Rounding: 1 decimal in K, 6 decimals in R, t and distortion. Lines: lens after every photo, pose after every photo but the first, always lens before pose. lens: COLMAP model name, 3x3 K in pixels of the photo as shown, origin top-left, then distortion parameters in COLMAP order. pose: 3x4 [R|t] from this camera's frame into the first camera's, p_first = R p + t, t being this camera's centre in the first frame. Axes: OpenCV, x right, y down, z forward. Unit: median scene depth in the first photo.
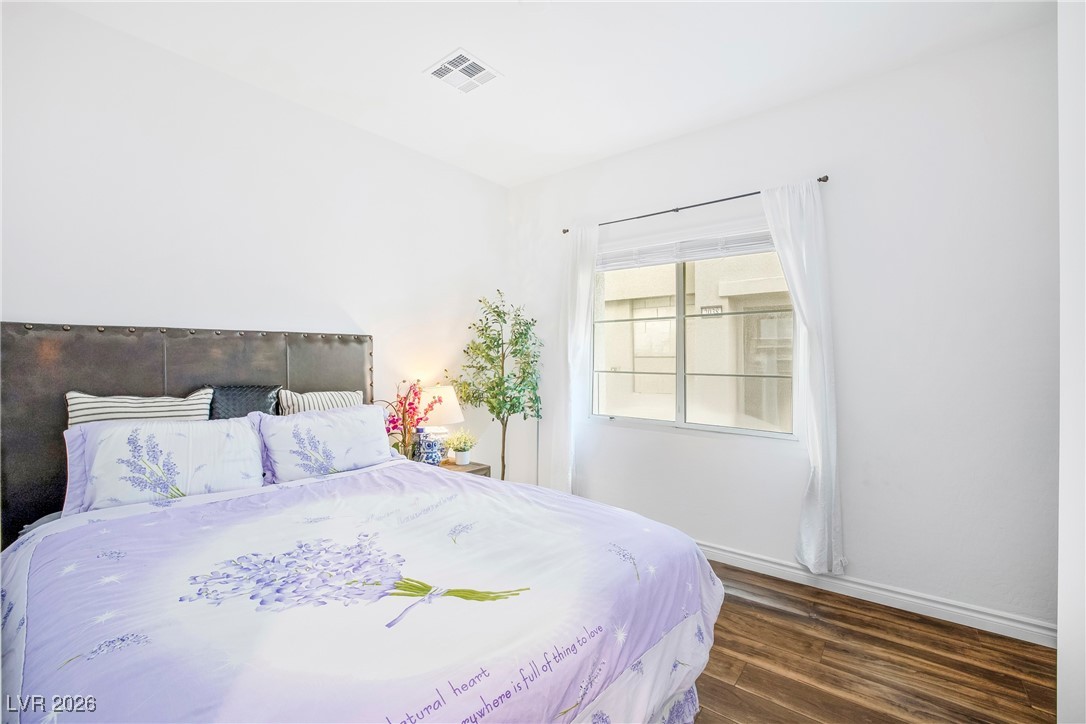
lens RADIAL K [[460.4, 0, 548.0], [0, 460.4, 359.1], [0, 0, 1]] dist [-0.044912, 0.000032]
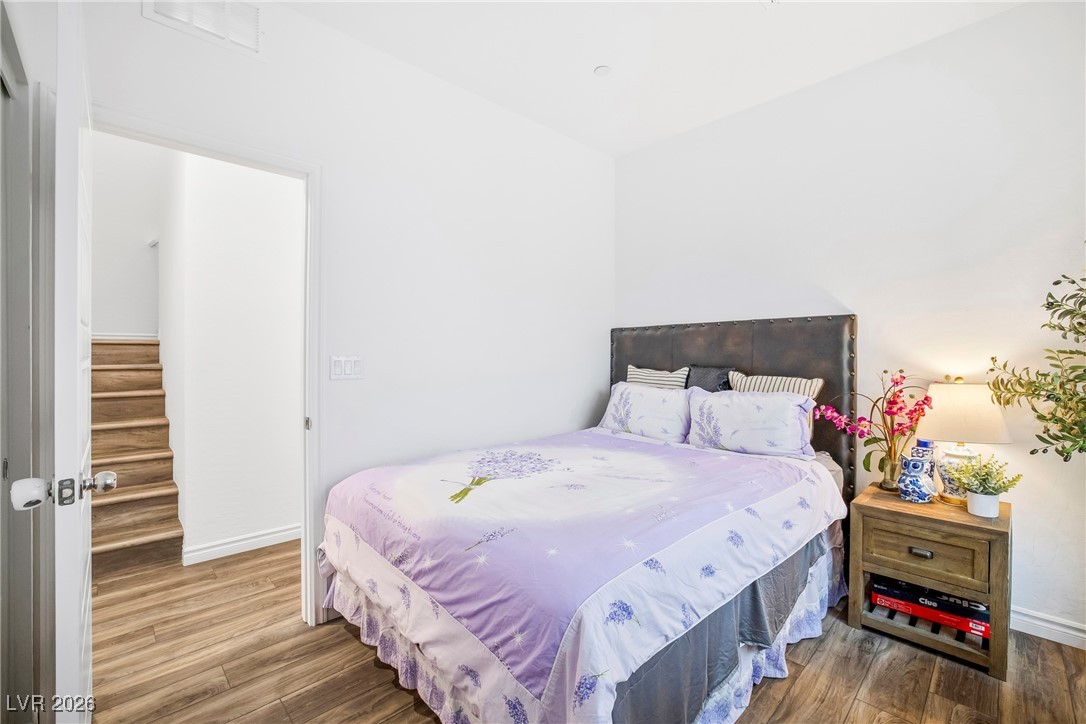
lens RADIAL K [[460.4, 0, 548.0], [0, 460.4, 359.1], [0, 0, 1]] dist [-0.044912, 0.000032]
pose [[-0.115338, 0.007353, -0.993299, 0.666847], [-0.000772, 0.999972, 0.007492, 0.031418], [0.993326, 0.001631, -0.115329, 0.744452]]
